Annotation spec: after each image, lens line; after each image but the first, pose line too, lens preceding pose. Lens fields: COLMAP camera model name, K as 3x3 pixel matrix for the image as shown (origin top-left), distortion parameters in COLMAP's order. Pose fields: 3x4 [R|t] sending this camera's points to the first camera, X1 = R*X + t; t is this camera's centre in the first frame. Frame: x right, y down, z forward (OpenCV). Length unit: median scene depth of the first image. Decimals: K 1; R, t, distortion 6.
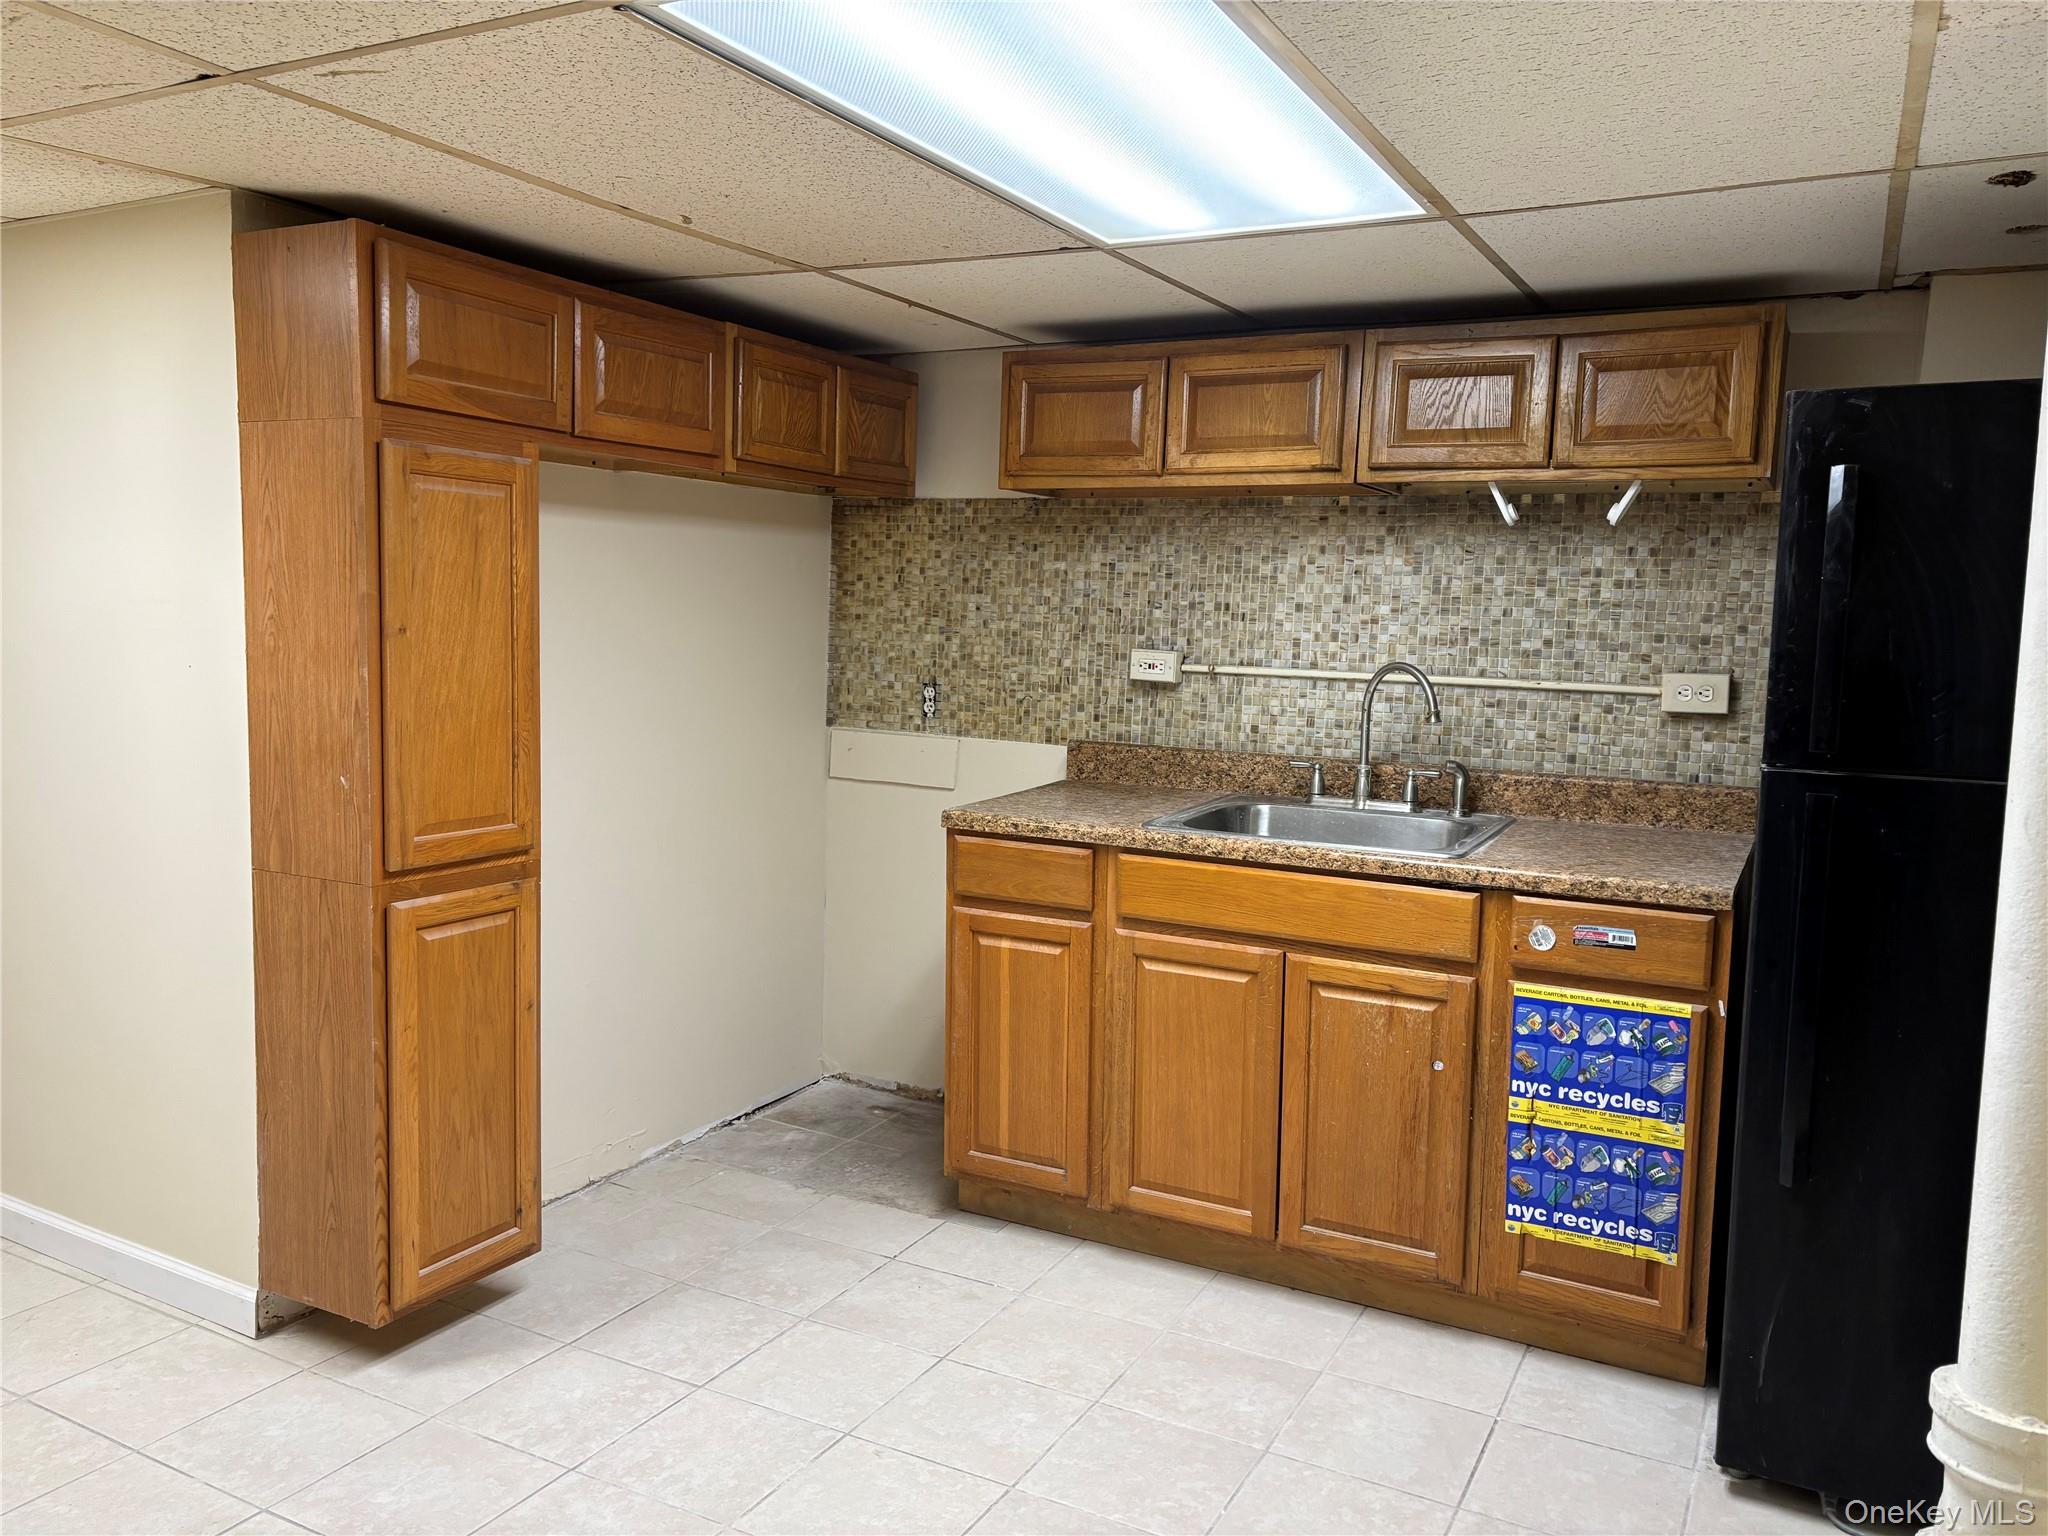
lens RADIAL K [[1548.5, 0, 1019.5], [0, 1548.5, 784.9], [0, 0, 1]] dist [0.060868, -0.063474]
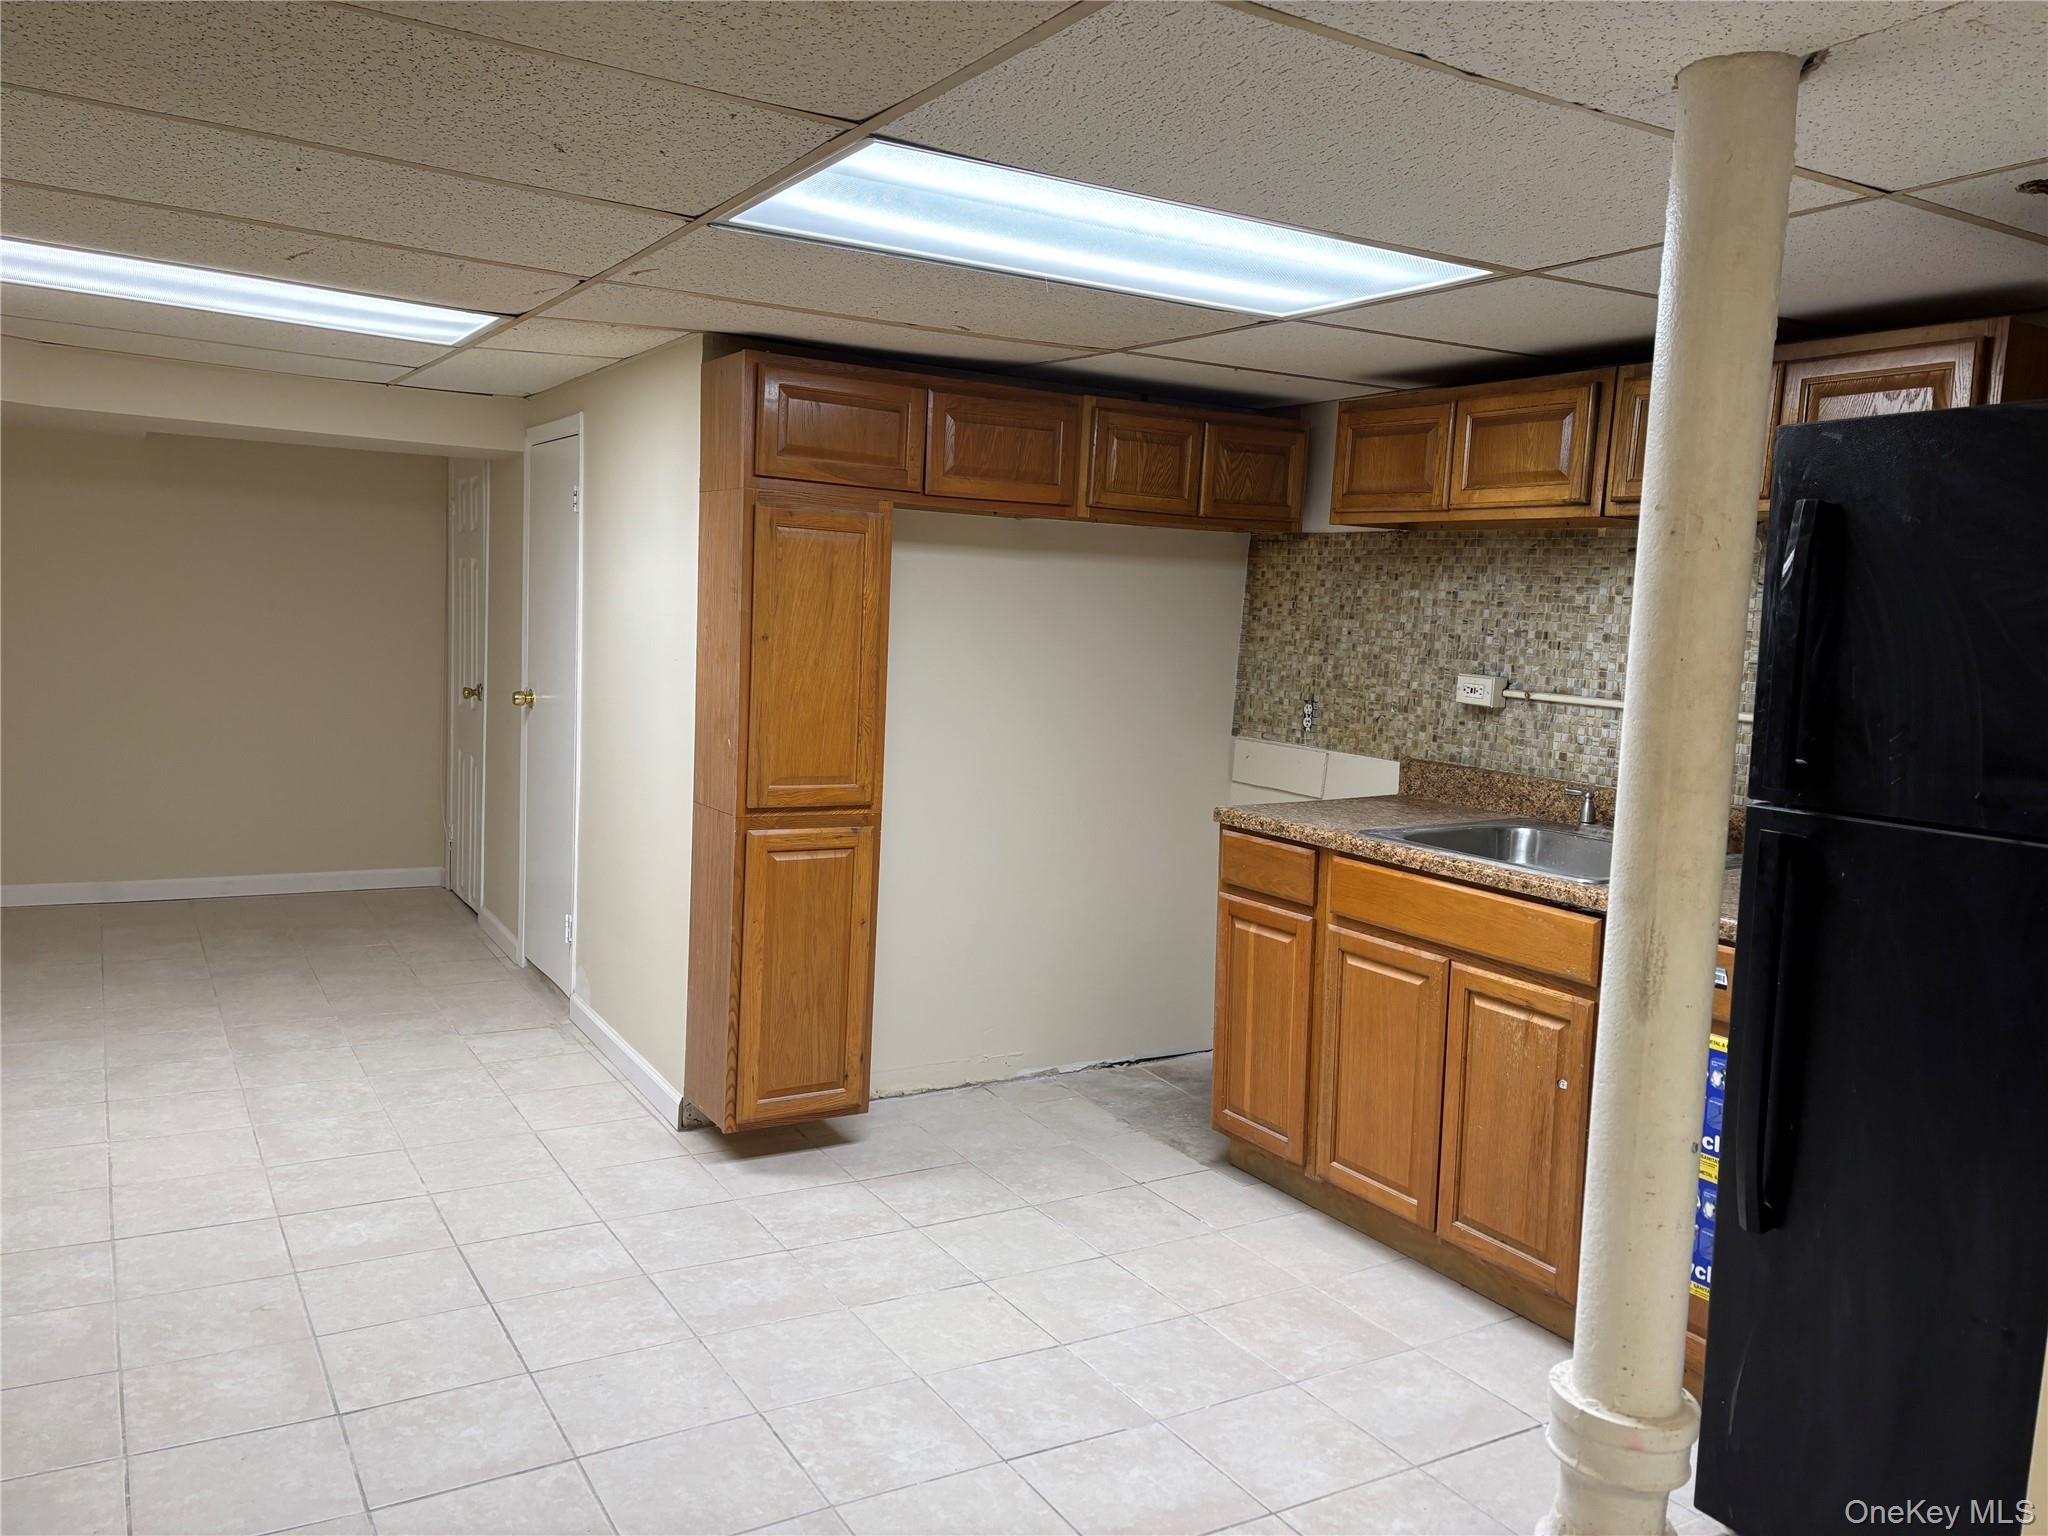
lens RADIAL K [[1548.5, 0, 1015.2], [0, 1548.5, 777.0], [0, 0, 1]] dist [0.060868, -0.063474]
pose [[0.855657, 0.068354, -0.513009, 0.455179], [-0.079678, 0.996821, -0.000078, 0.007323], [0.511373, 0.040943, 0.858383, -0.069765]]
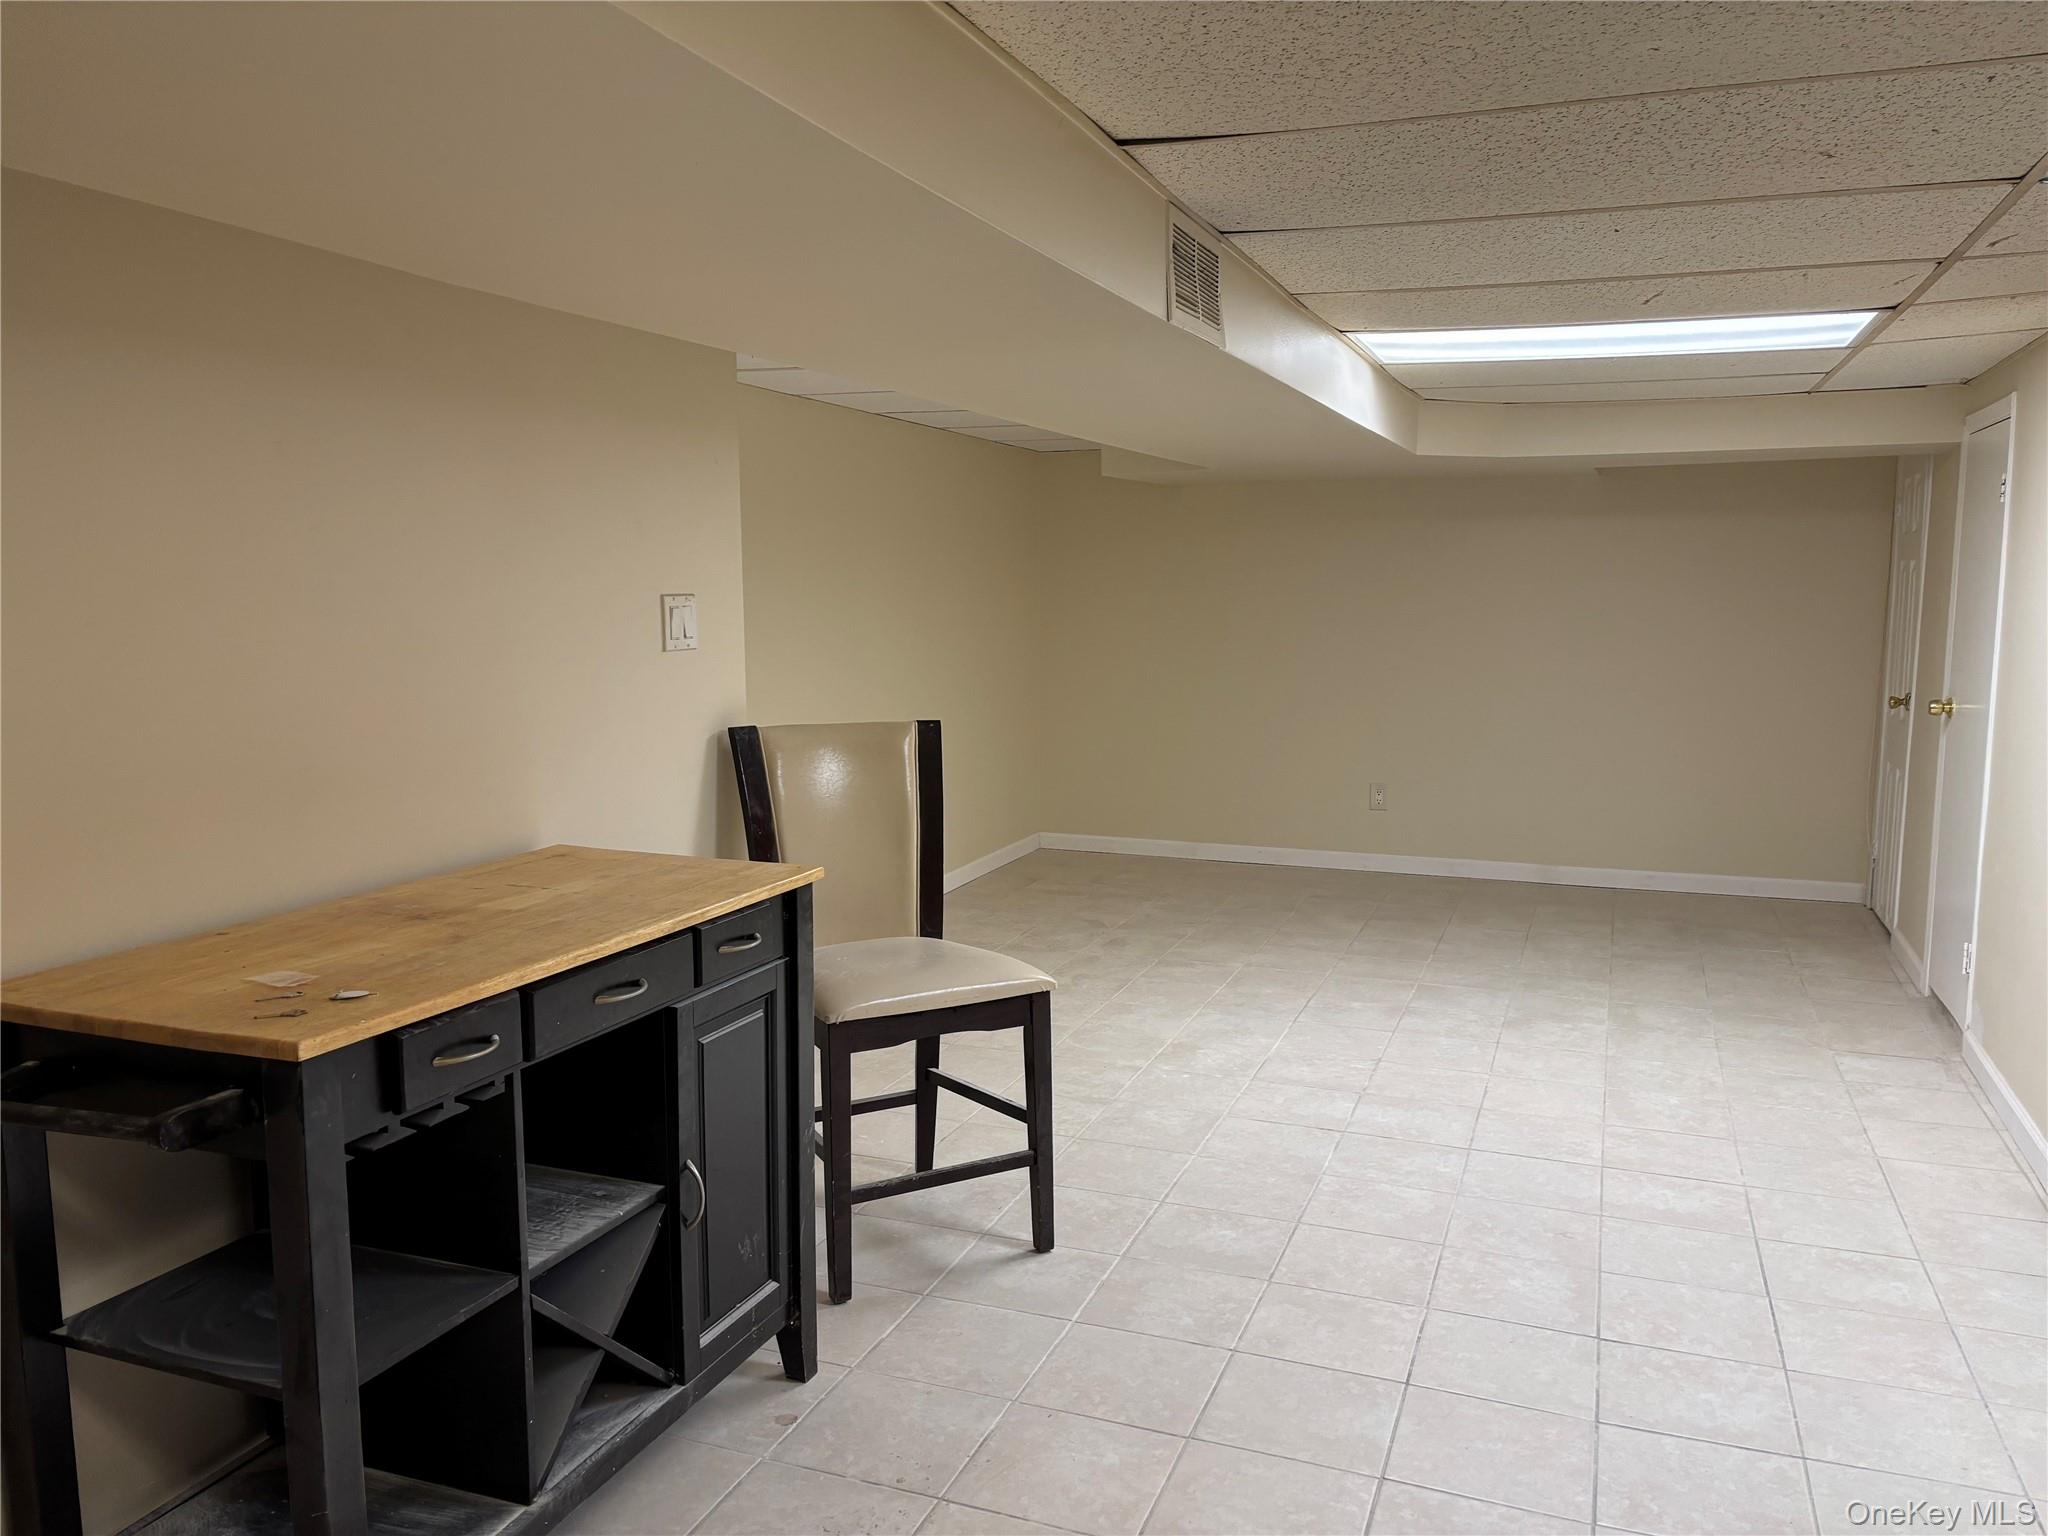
lens RADIAL K [[1548.5, 0, 1007.4], [0, 1548.5, 776.7], [0, 0, 1]] dist [0.060868, -0.063474]
pose [[0.117867, 0.091683, -0.988788, 0.595864], [-0.103789, 0.991413, 0.079554, 0.005656], [0.987591, 0.093249, 0.126371, -0.015926]]
